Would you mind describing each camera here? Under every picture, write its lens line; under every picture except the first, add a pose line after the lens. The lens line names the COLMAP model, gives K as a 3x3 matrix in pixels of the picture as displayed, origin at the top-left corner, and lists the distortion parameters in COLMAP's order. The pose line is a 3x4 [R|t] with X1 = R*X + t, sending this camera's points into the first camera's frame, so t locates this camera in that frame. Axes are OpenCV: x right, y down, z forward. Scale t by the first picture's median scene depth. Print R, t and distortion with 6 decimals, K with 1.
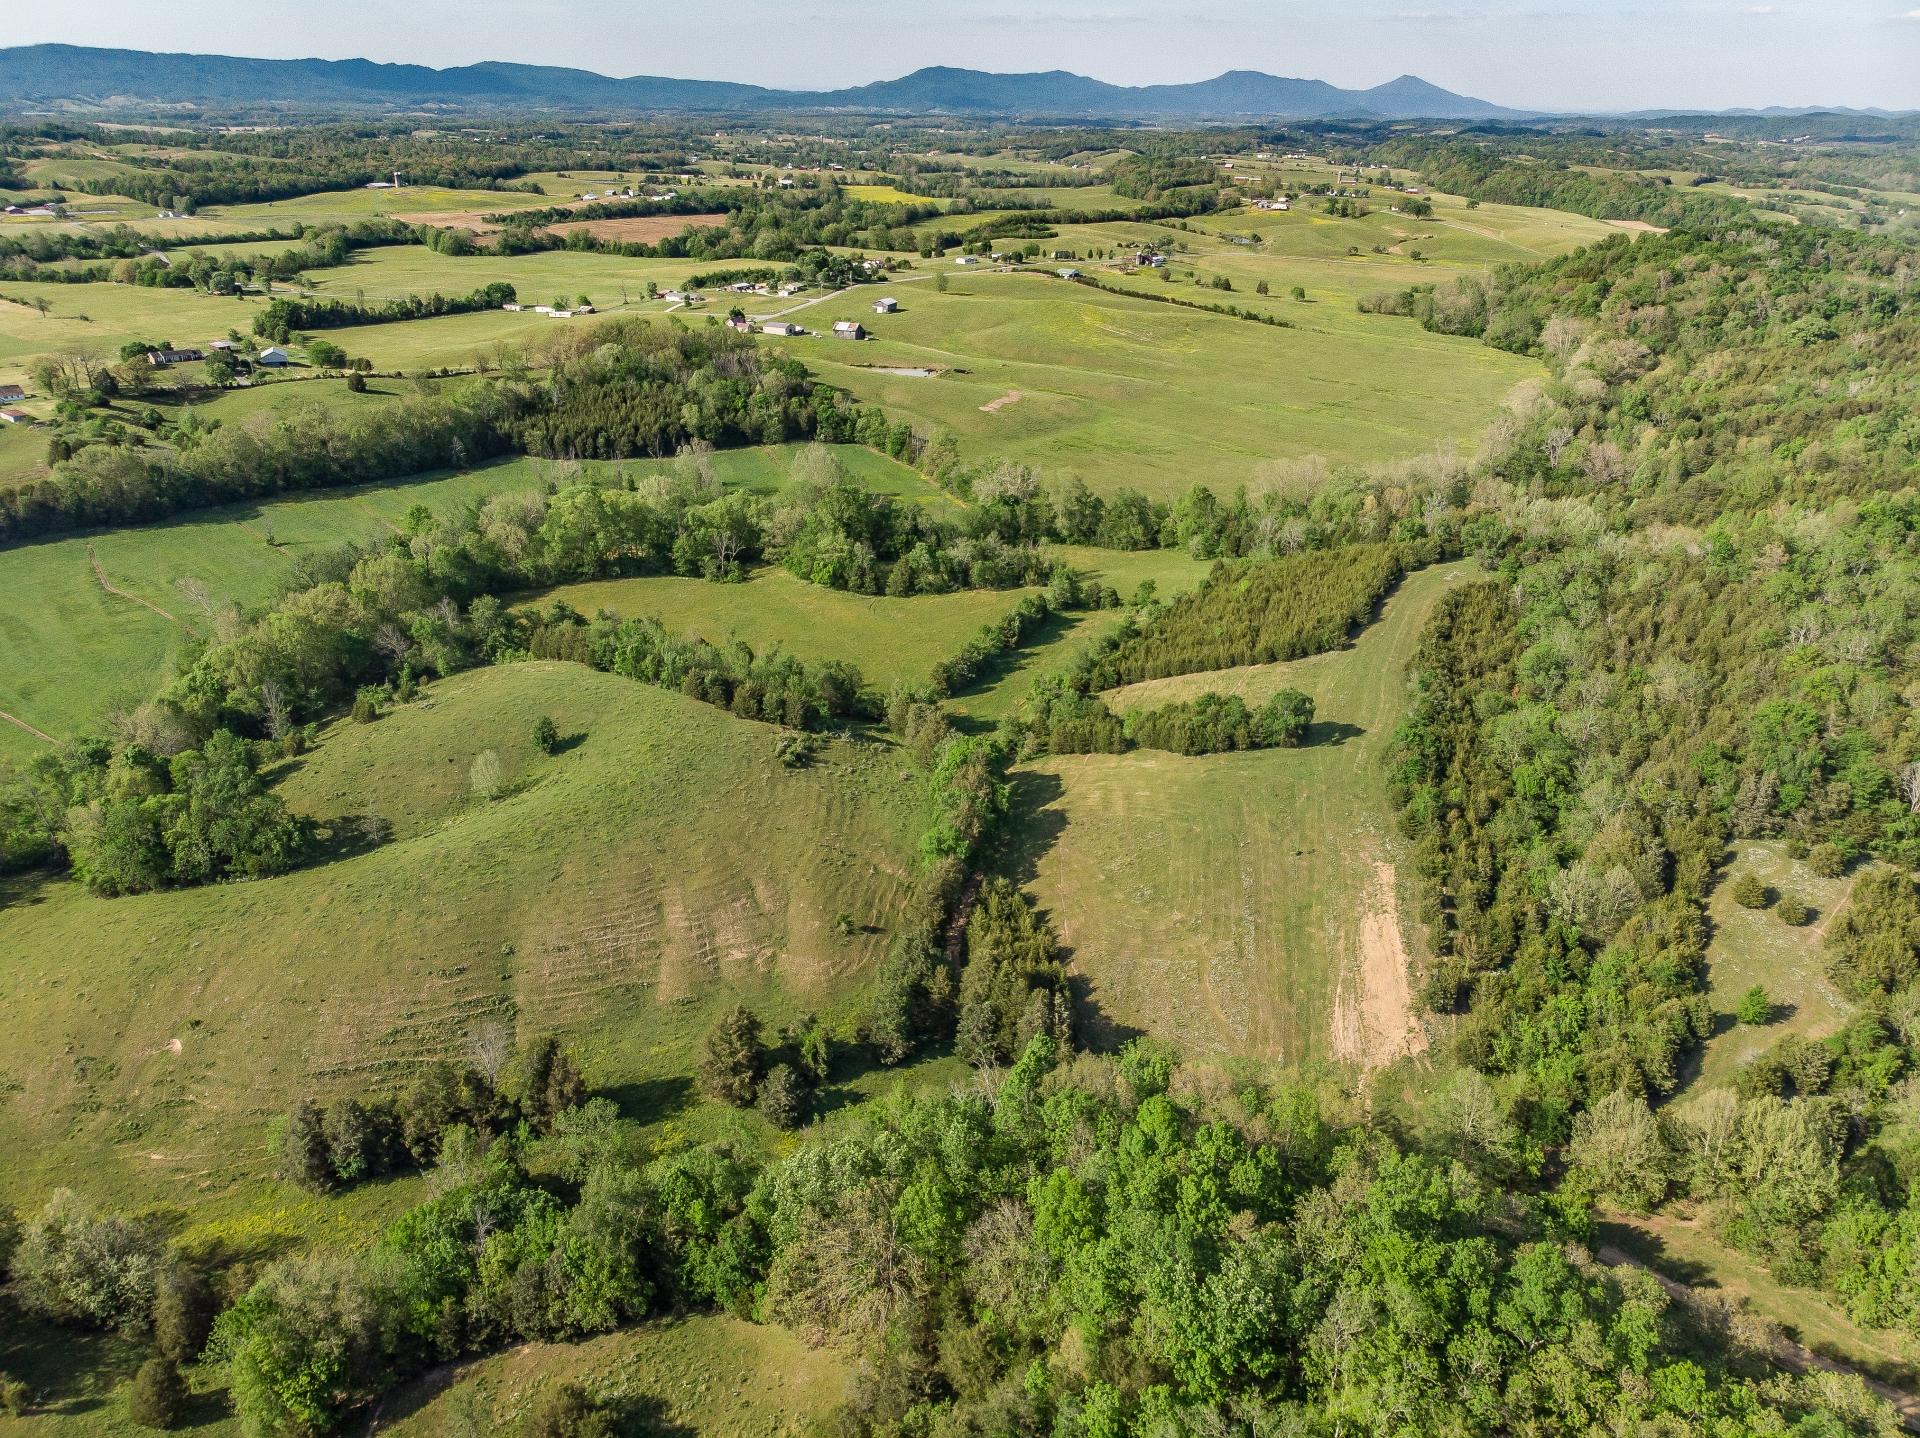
lens RADIAL K [[1416.3, 0, 954.9], [0, 1416.3, 723.7], [0, 0, 1]] dist [-0.001882, 0.010307]
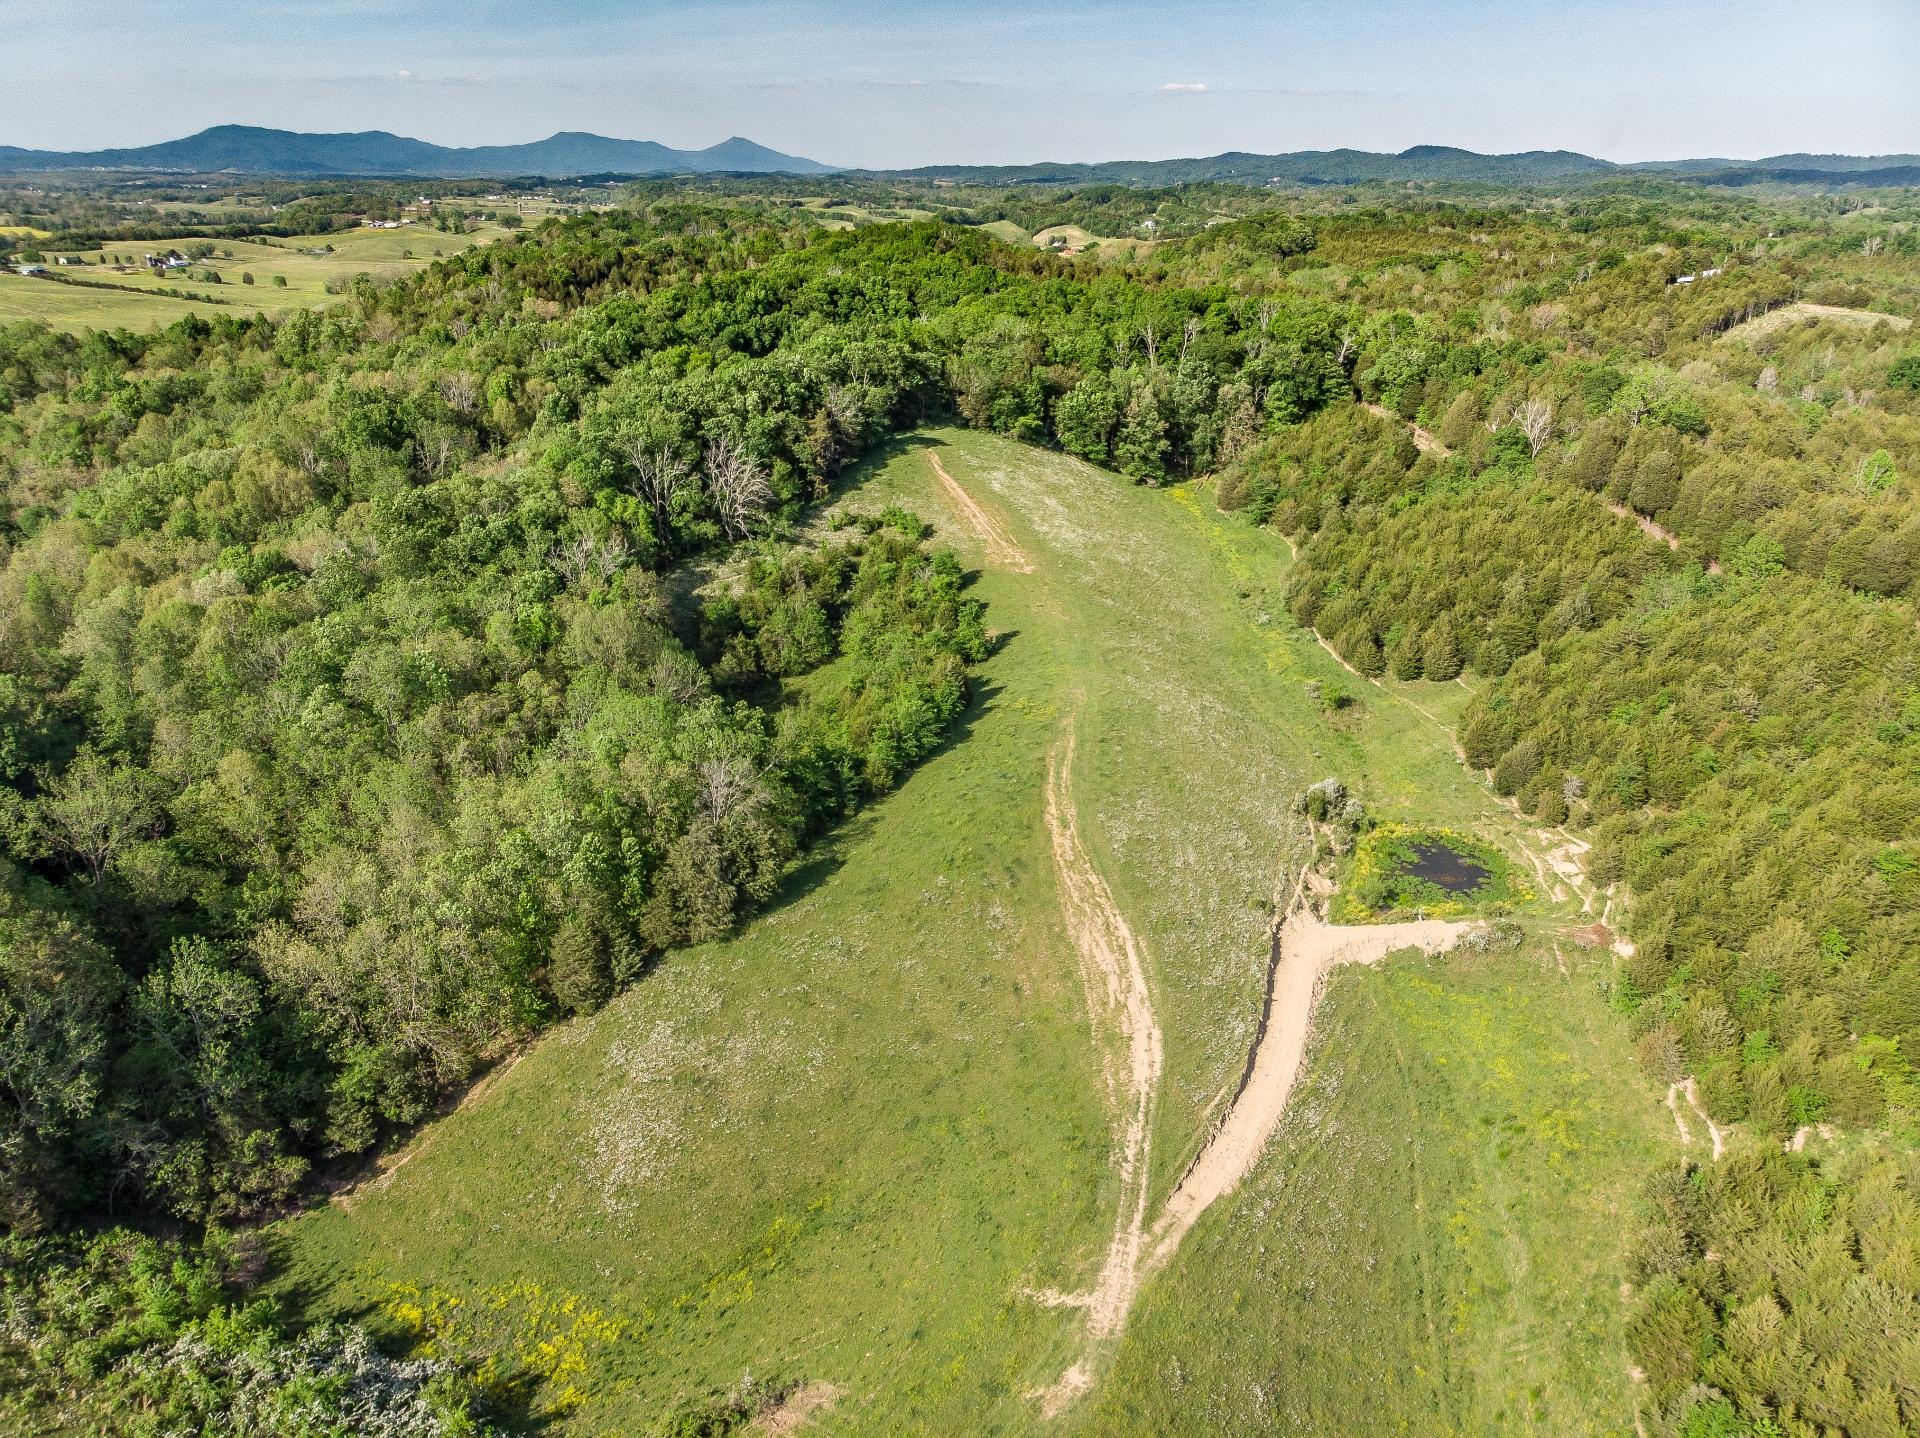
lens RADIAL K [[1416.3, 0, 948.2], [0, 1416.3, 722.8], [0, 0, 1]] dist [-0.001882, 0.010307]
pose [[0.917045, -0.152730, 0.368377, 0.202474], [0.166711, 0.985986, -0.006221, 0.093897], [-0.362265, 0.067117, 0.929655, -0.131588]]
